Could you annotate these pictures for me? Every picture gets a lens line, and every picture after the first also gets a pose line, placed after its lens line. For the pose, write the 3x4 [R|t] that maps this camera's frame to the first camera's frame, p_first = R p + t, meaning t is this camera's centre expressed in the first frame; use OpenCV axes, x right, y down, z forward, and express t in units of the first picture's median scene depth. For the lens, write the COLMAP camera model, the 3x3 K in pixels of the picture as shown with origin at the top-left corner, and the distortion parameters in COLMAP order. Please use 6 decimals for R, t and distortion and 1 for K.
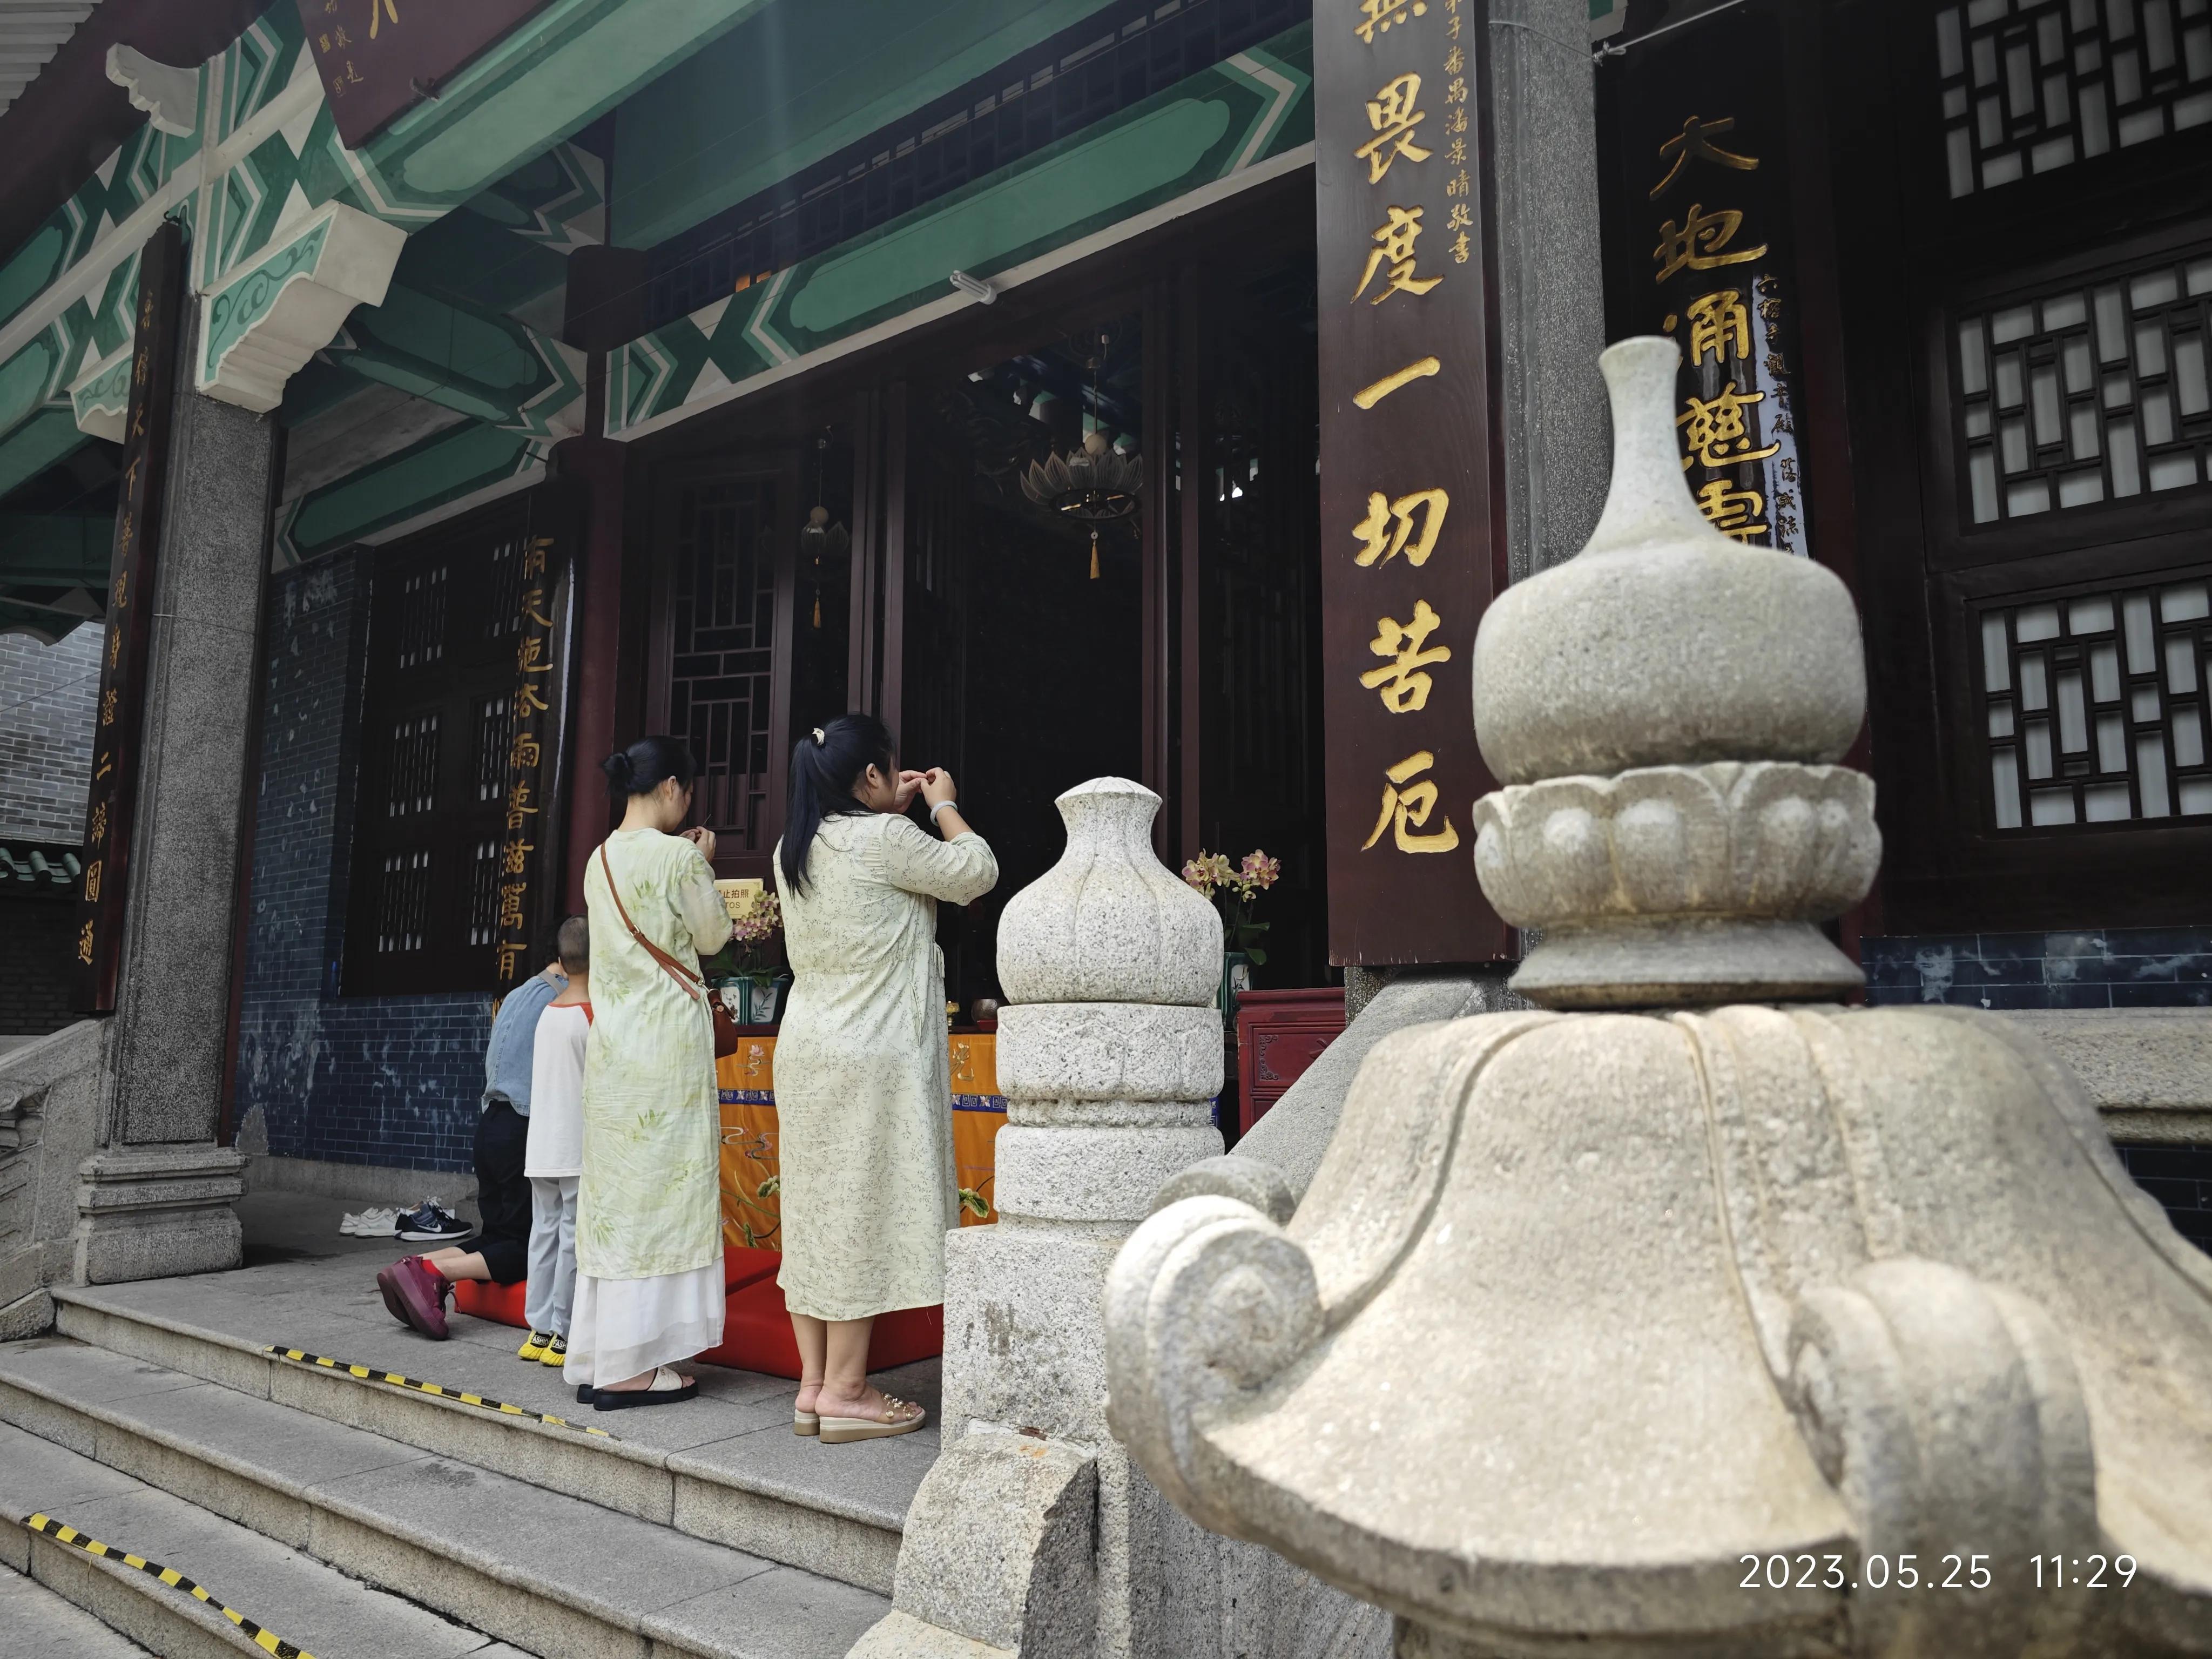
lens RADIAL K [[1514.7, 0, 1101.8], [0, 1514.7, 839.2], [0, 0, 1]] dist [0.021443, -0.016764]
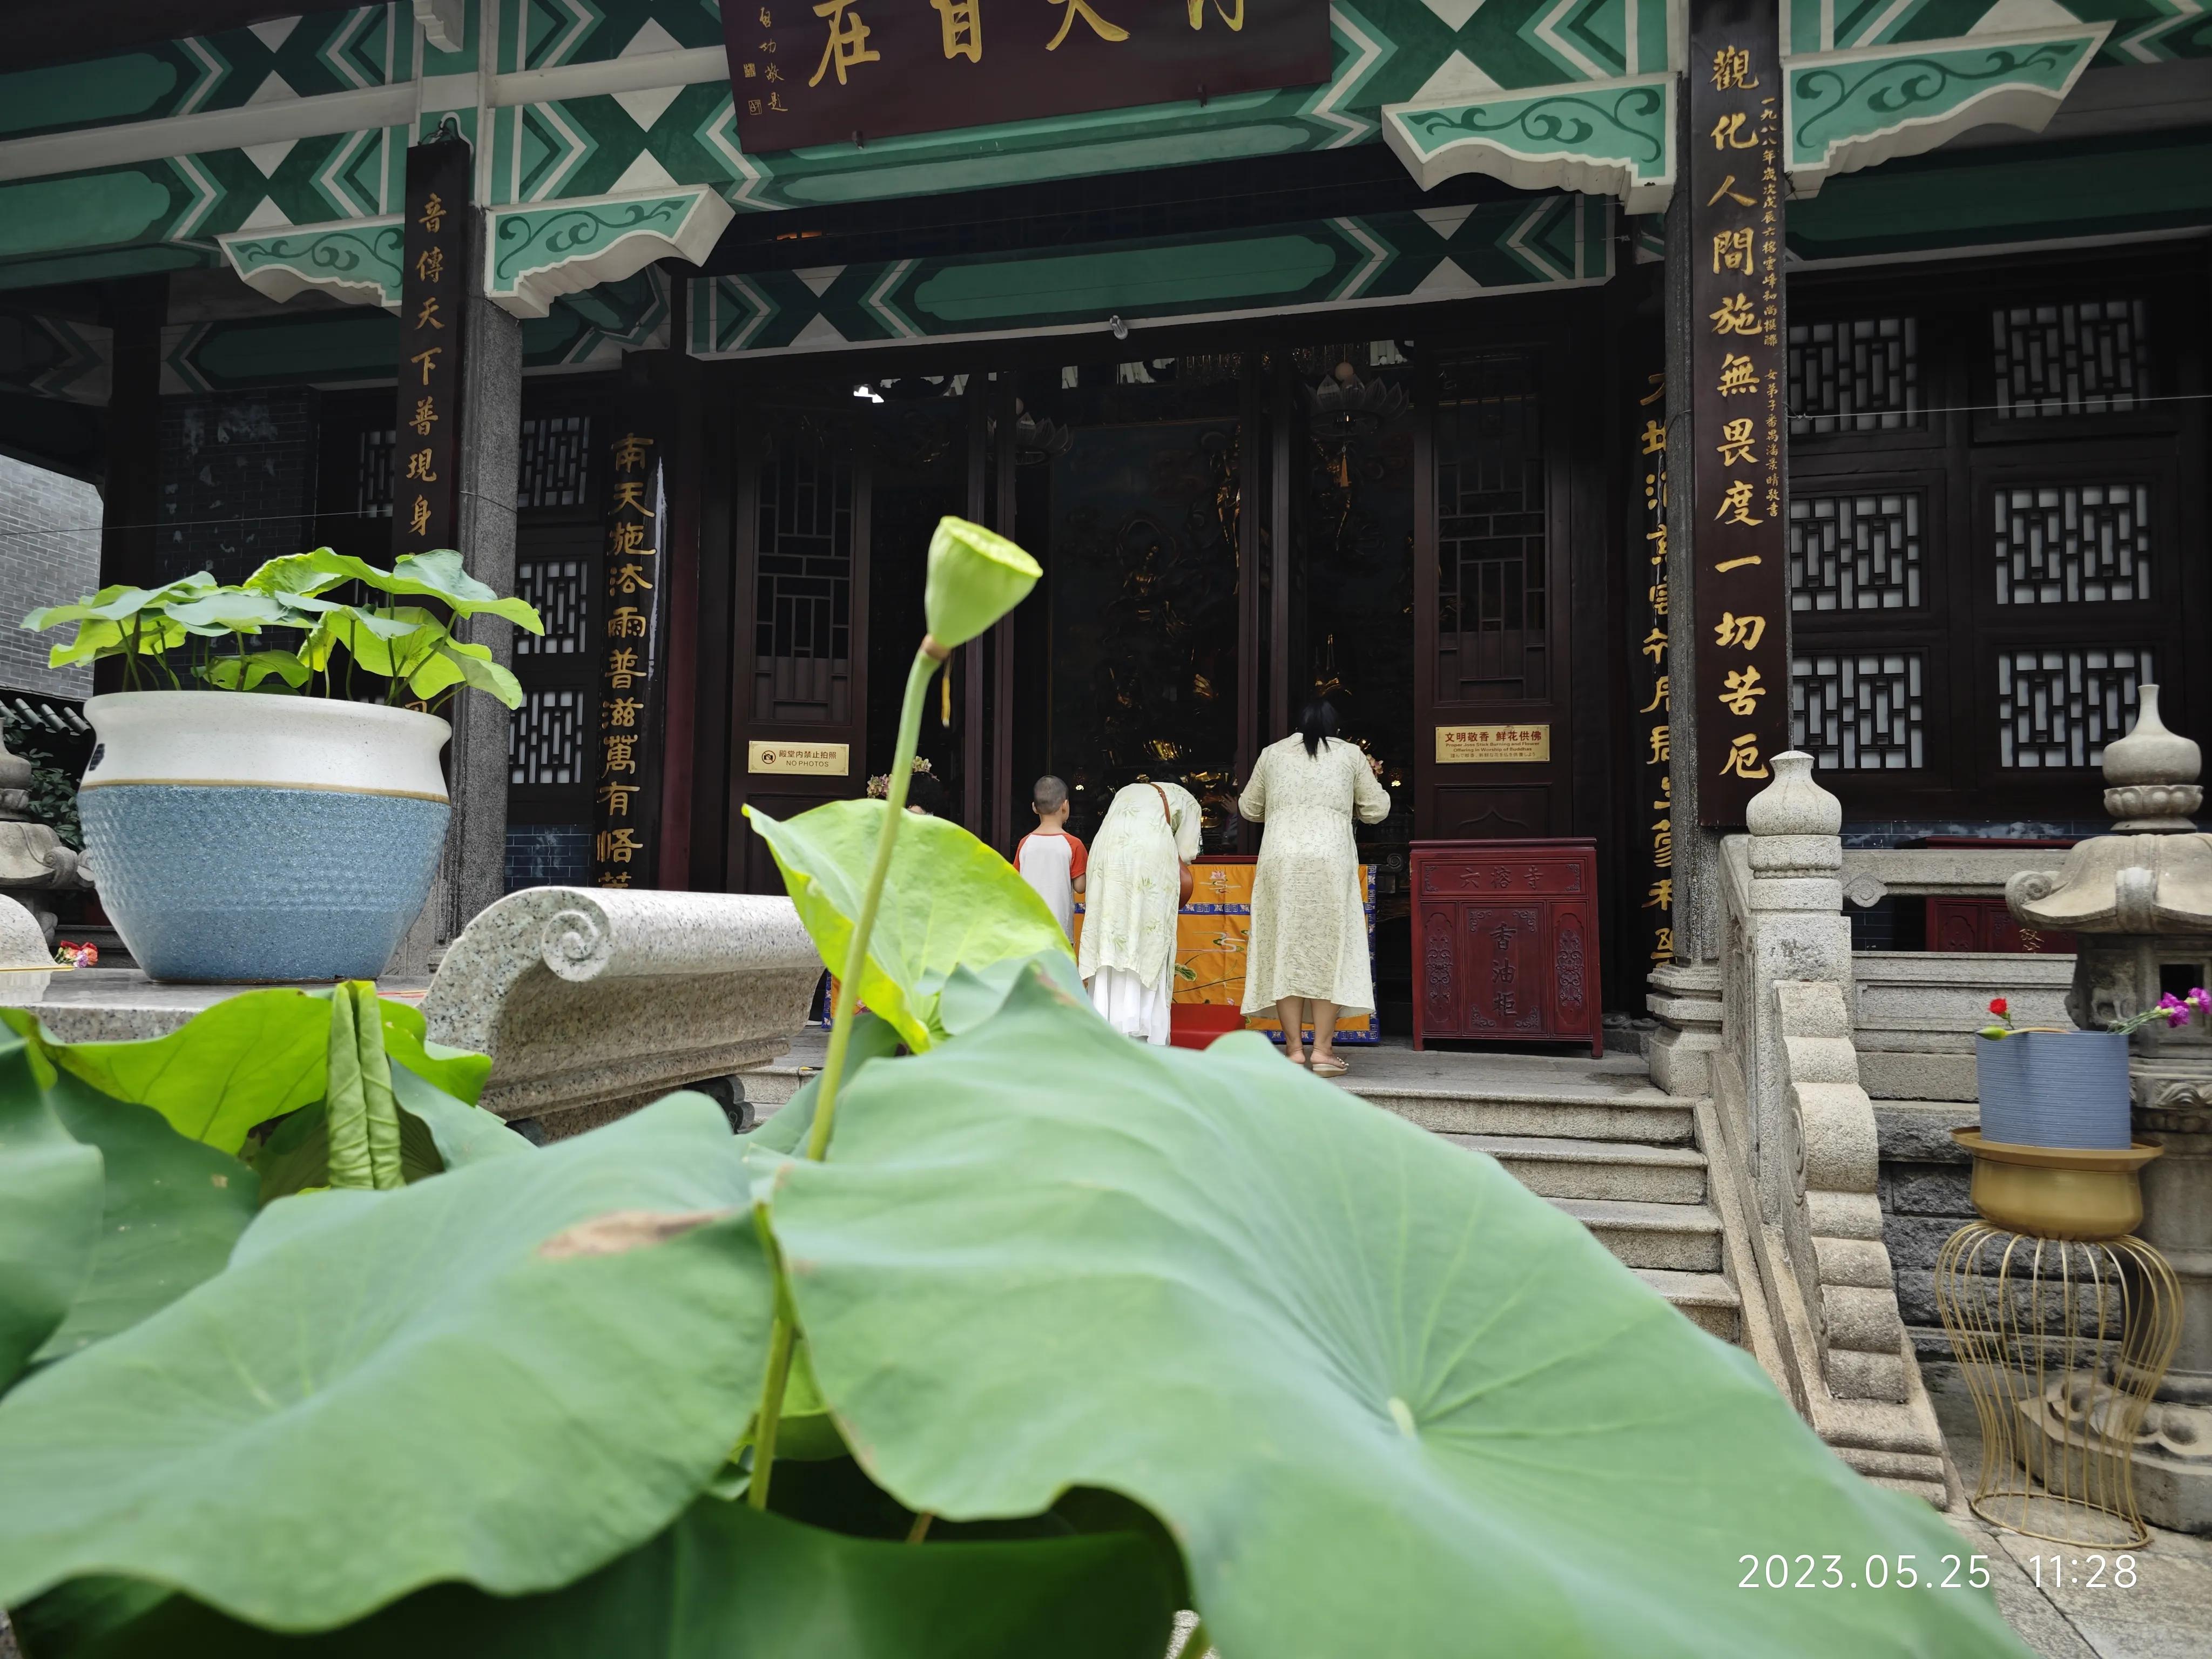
lens RADIAL K [[1514.7, 0, 1105.6], [0, 1514.7, 825.3], [0, 0, 1]] dist [0.021443, -0.016764]
pose [[0.908989, 0.035323, 0.415321, -0.974414], [-0.066803, 0.995868, 0.061509, 0.002539], [-0.411433, -0.083656, 0.907593, -0.415855]]
